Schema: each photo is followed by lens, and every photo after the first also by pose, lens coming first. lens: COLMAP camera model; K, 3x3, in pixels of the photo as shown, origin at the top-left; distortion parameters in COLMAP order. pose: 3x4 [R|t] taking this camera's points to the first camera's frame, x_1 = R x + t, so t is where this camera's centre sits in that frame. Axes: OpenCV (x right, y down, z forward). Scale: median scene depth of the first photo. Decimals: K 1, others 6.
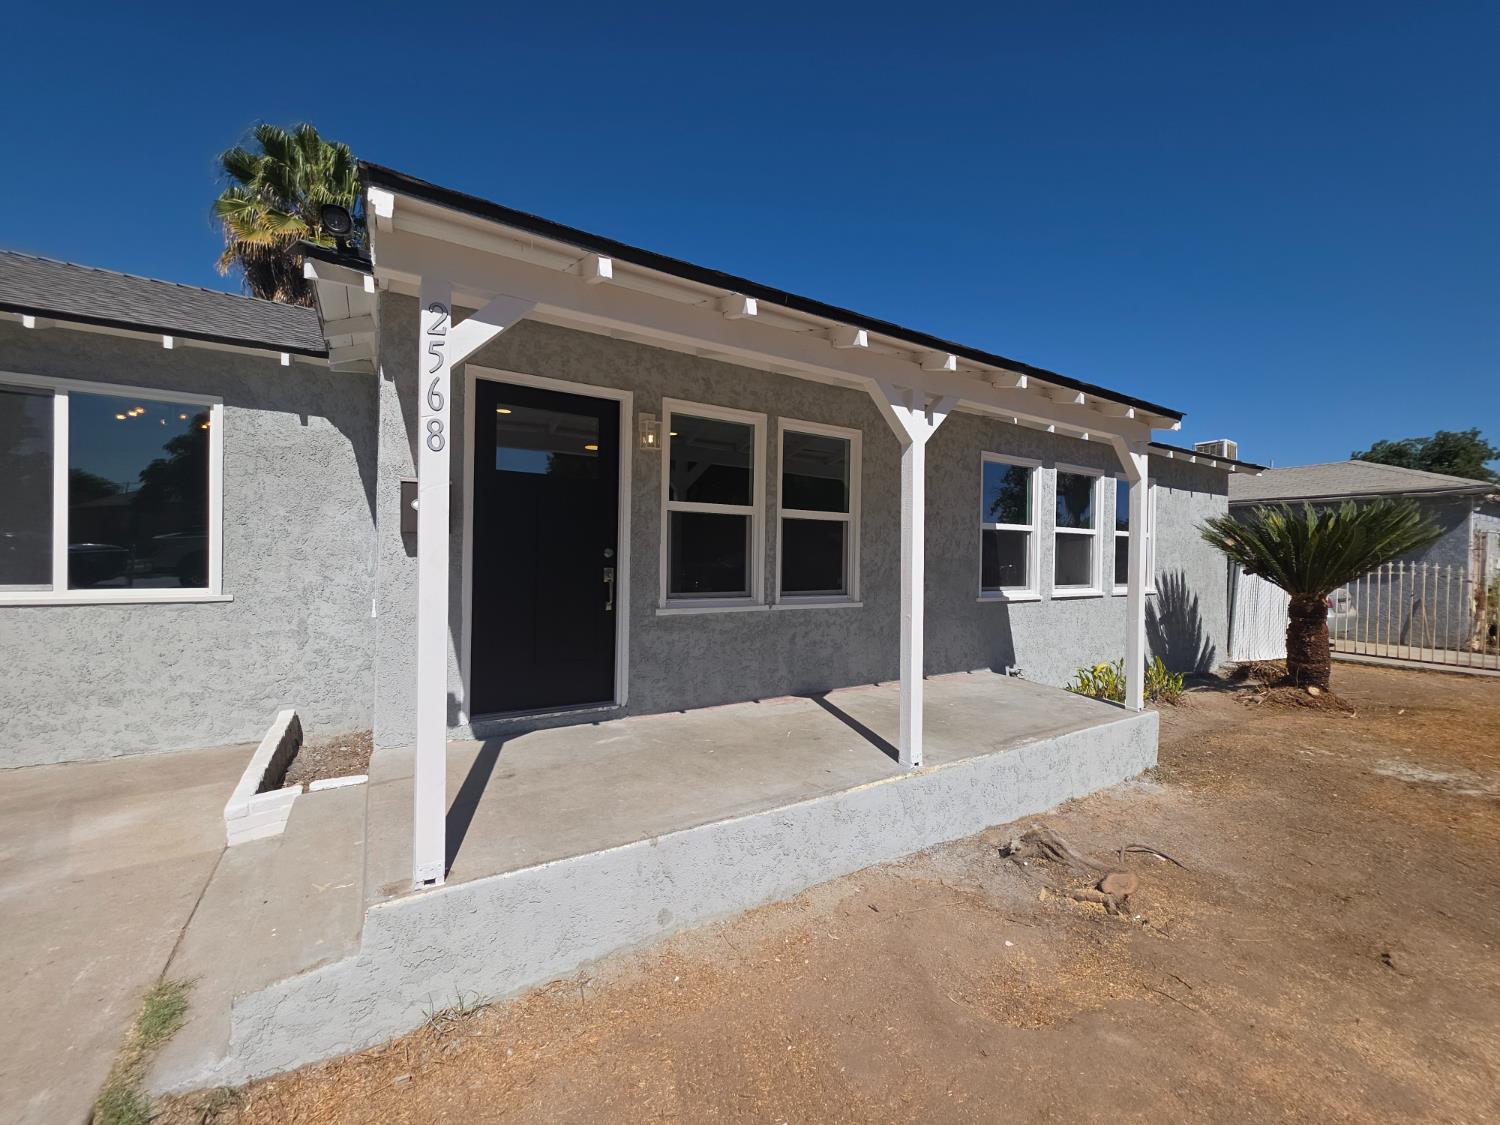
lens RADIAL K [[599.2, 0, 747.2], [0, 599.2, 558.5], [0, 0, 1]] dist [0.002860, -0.000214]
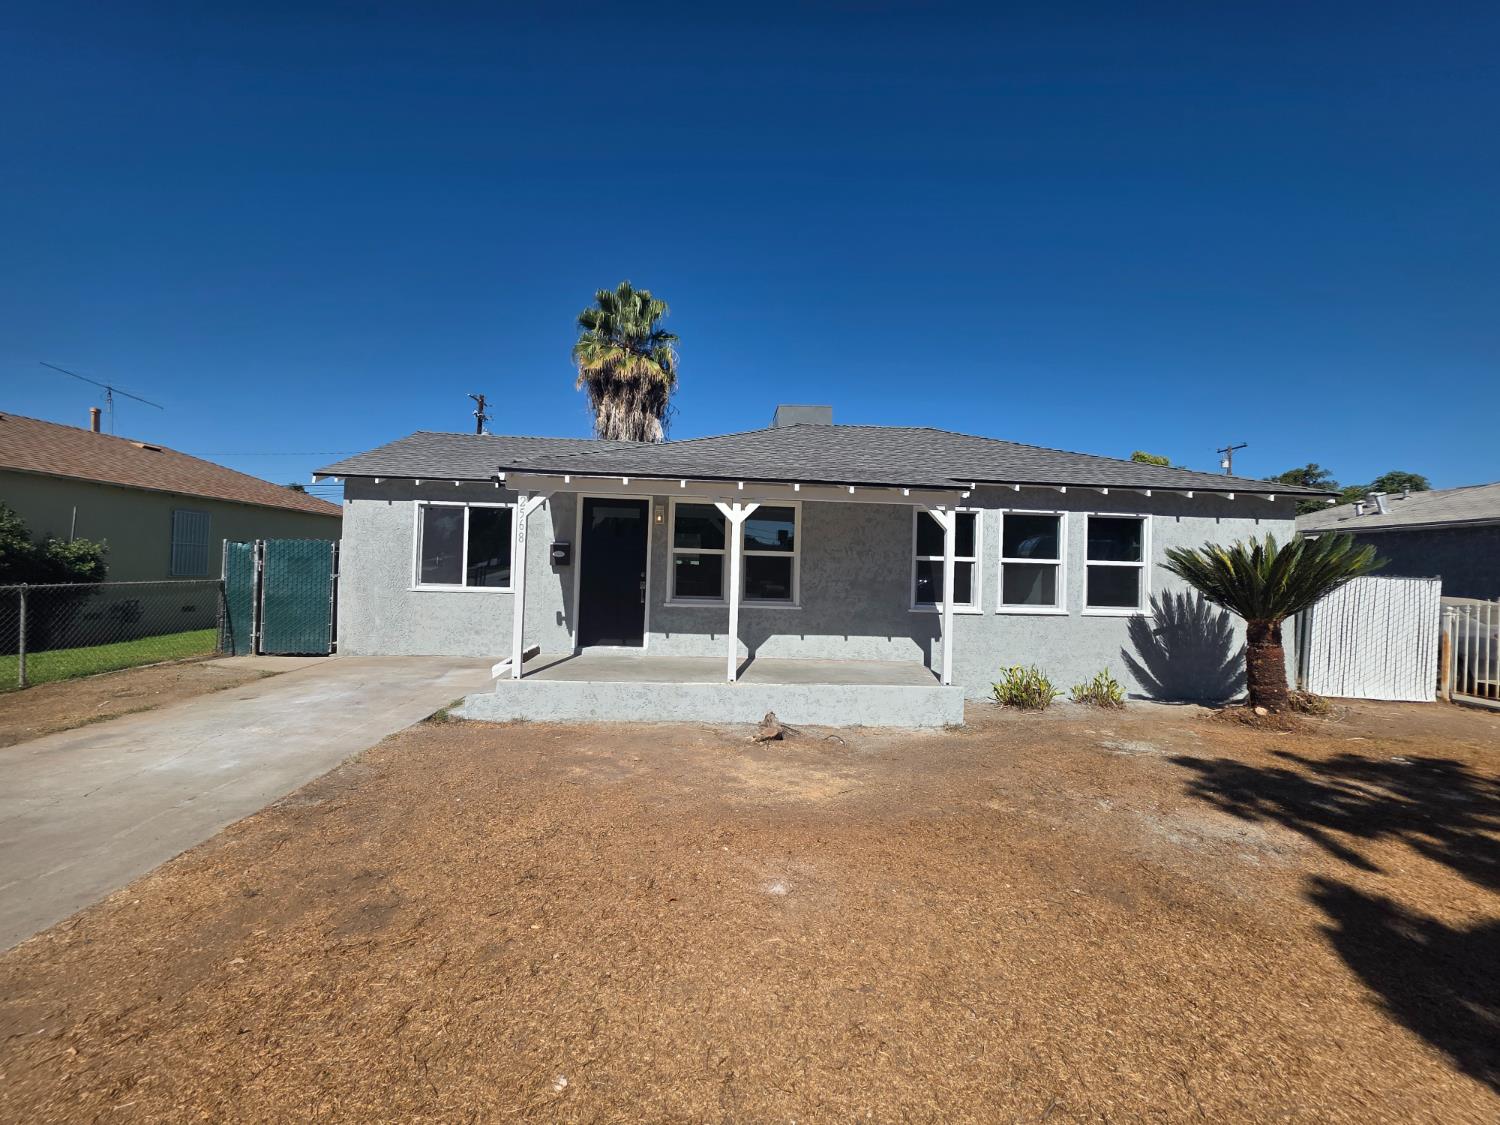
lens RADIAL K [[599.2, 0, 747.2], [0, 599.2, 558.5], [0, 0, 1]] dist [0.002860, -0.000214]
pose [[0.882907, 0.000711, -0.469547, 0.990719], [-0.016392, 0.999436, -0.029308, -0.008634], [0.469261, 0.033573, 0.882421, -0.604255]]
